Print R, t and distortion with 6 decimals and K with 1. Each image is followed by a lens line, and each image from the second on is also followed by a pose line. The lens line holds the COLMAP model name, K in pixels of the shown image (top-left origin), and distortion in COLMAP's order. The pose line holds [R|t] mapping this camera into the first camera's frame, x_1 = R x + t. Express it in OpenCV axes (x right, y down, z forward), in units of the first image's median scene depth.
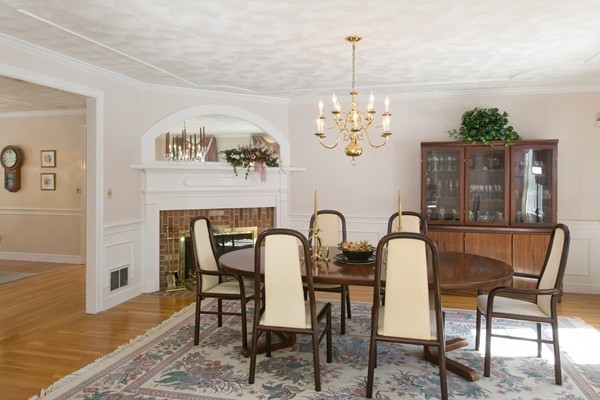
lens RADIAL K [[430.3, 0, 300.0], [0, 430.3, 195.8], [0, 0, 1]] dist [0.005769, 0.005005]
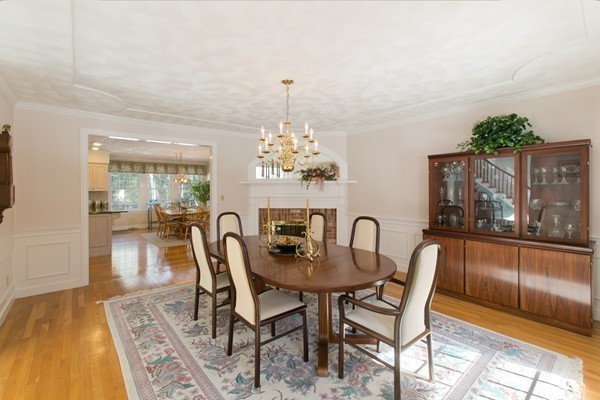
lens RADIAL K [[267.5, 0, 299.7], [0, 267.5, 198.4], [0, 0, 1]] dist [0.009605, 0.001287]
pose [[0.810098, 0.014966, -0.586103, 0.480200], [-0.018550, 0.999828, -0.000109, -0.007725], [0.586001, 0.010961, 0.810236, 0.272129]]
